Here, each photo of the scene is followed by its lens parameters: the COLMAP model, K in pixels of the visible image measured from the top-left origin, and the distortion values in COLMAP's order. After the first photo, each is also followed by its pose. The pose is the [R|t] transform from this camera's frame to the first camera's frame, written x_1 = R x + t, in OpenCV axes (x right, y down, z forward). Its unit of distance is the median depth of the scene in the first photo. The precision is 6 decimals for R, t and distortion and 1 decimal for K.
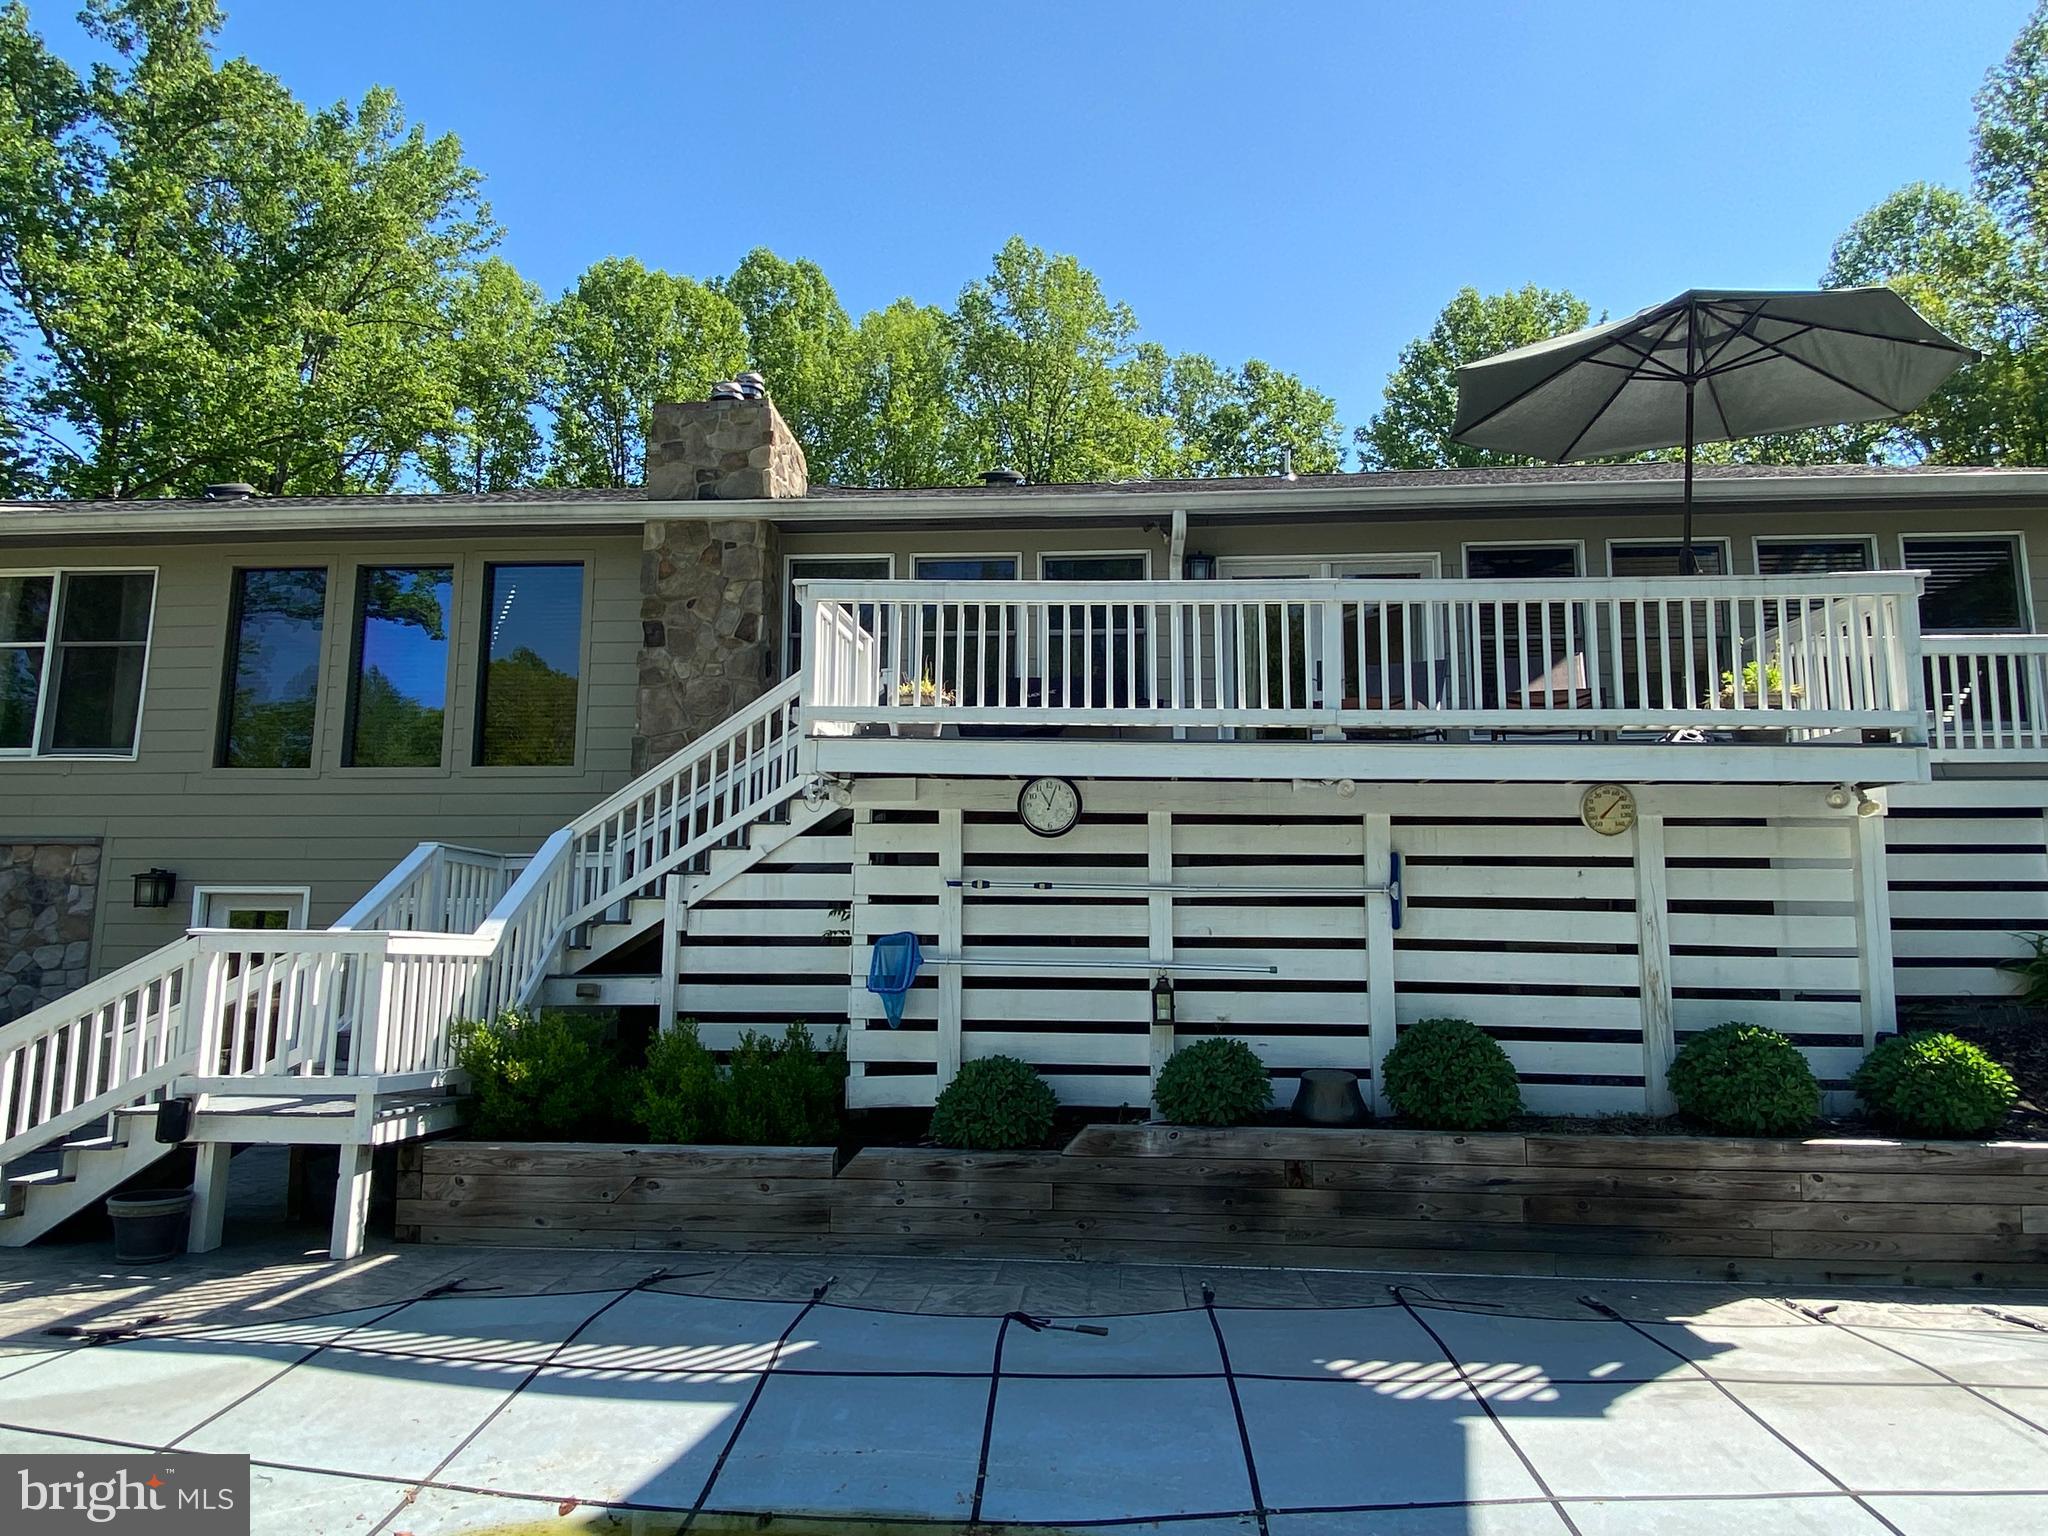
lens RADIAL K [[1251.3, 0, 1001.2], [0, 1251.3, 786.7], [0, 0, 1]] dist [0.031594, -0.024804]
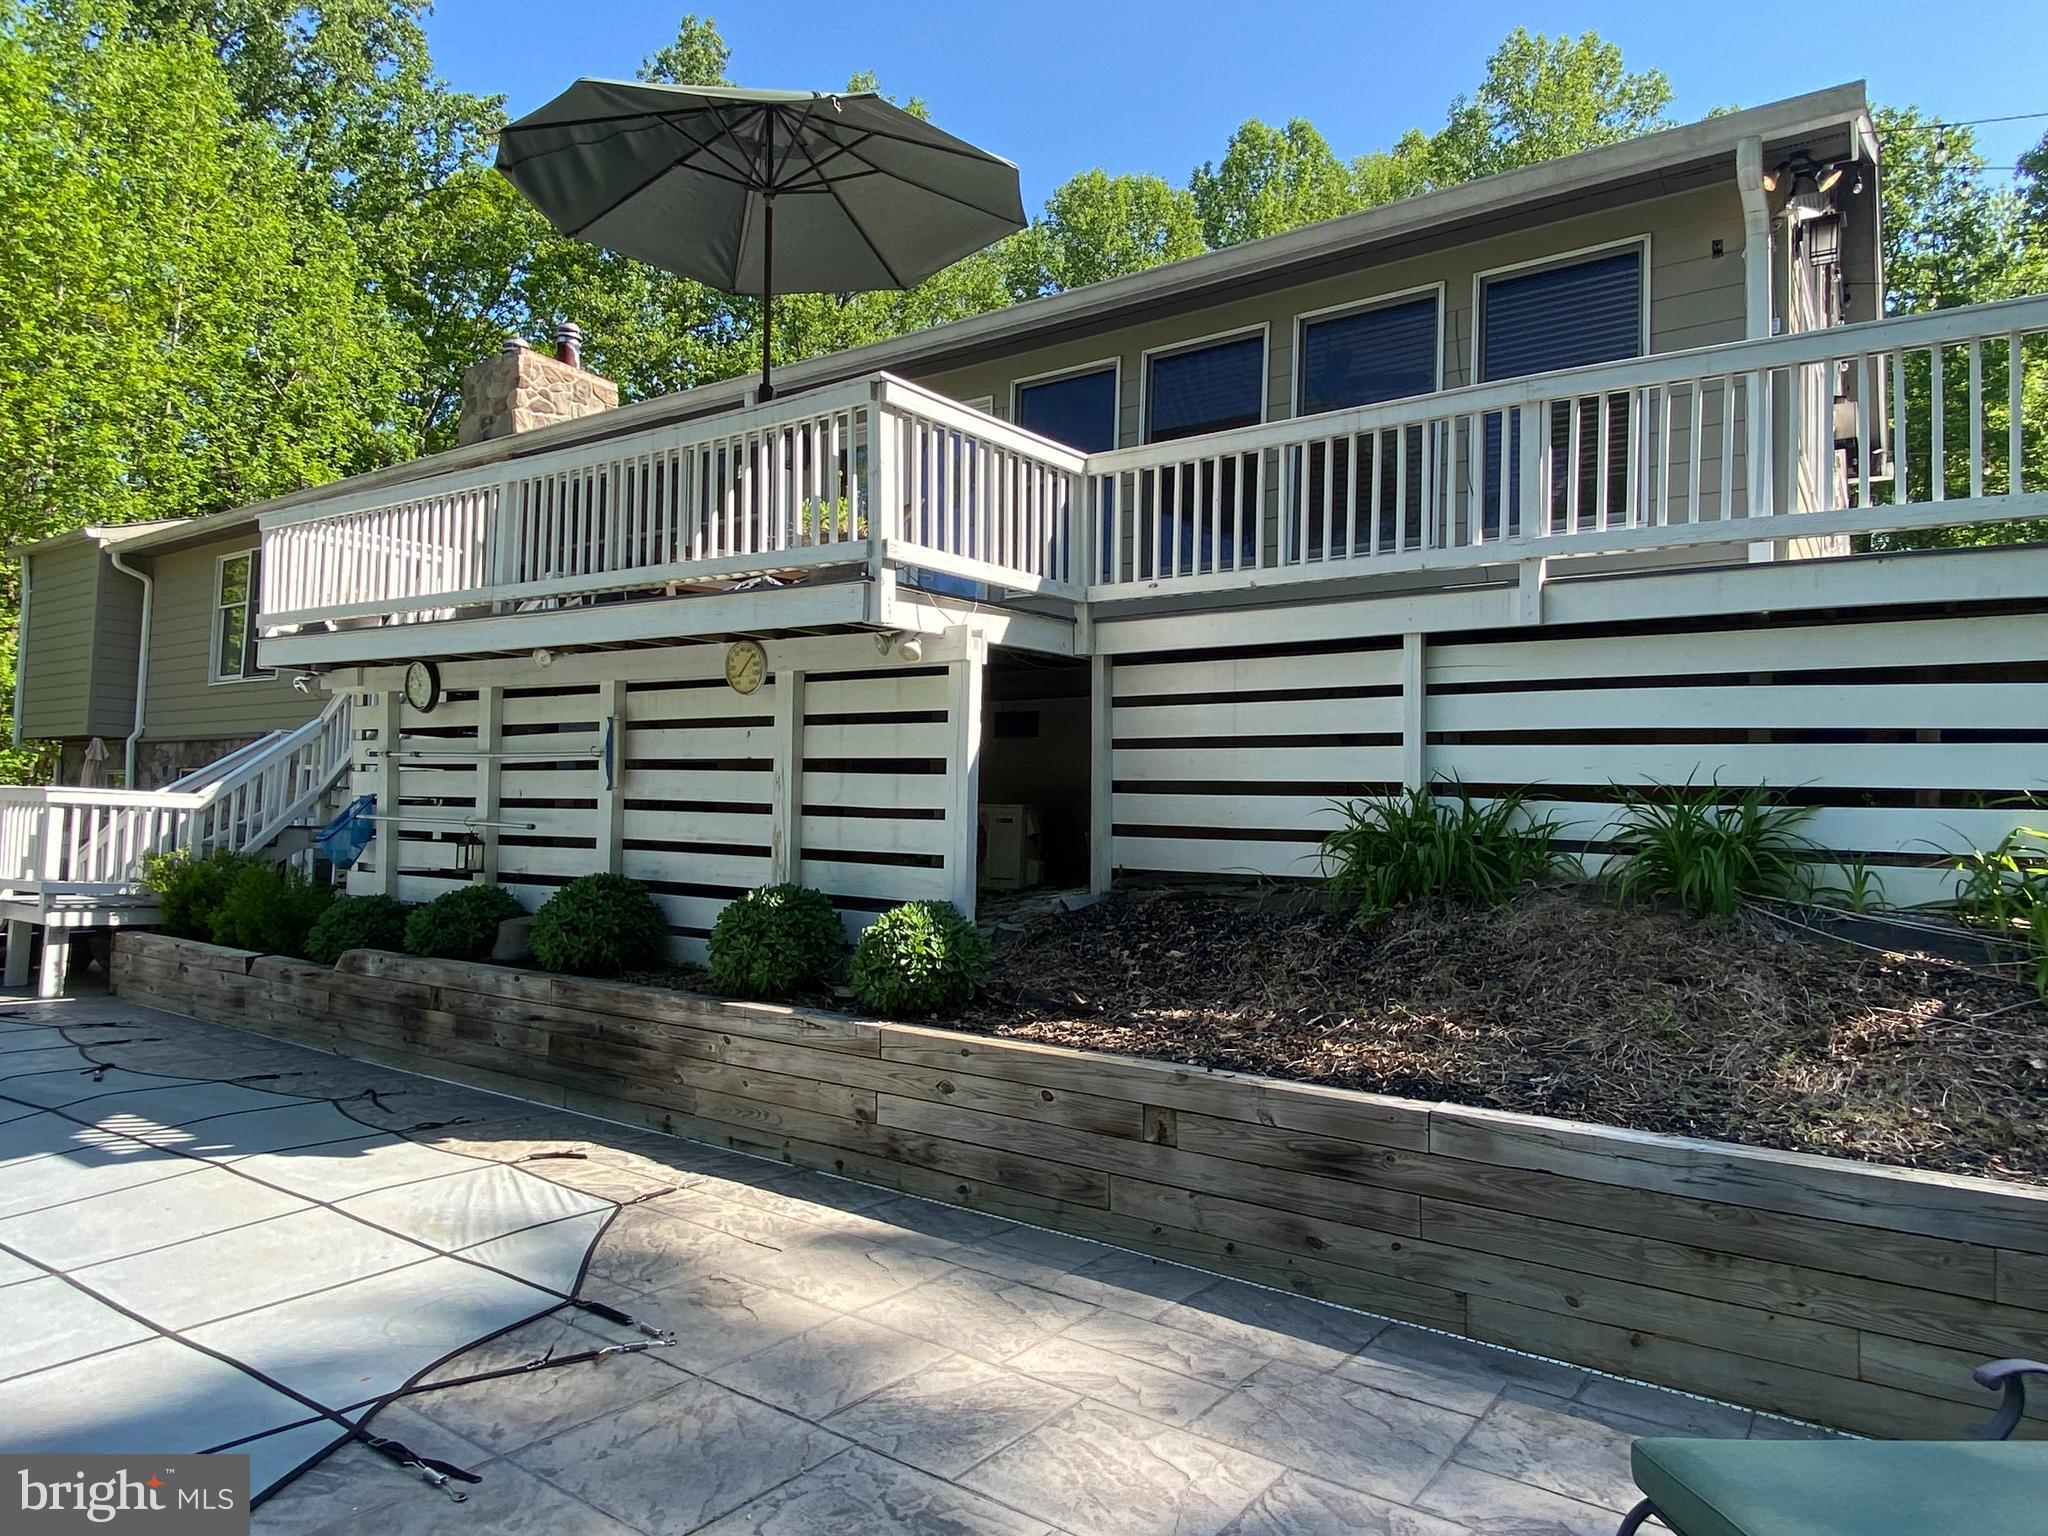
lens RADIAL K [[1251.3, 0, 1008.2], [0, 1251.3, 765.6], [0, 0, 1]] dist [0.031594, -0.024804]
pose [[0.854656, -0.009843, -0.519102, 1.305990], [0.045407, 0.997406, 0.055846, 0.055144], [0.517206, -0.071300, 0.852886, 0.301822]]
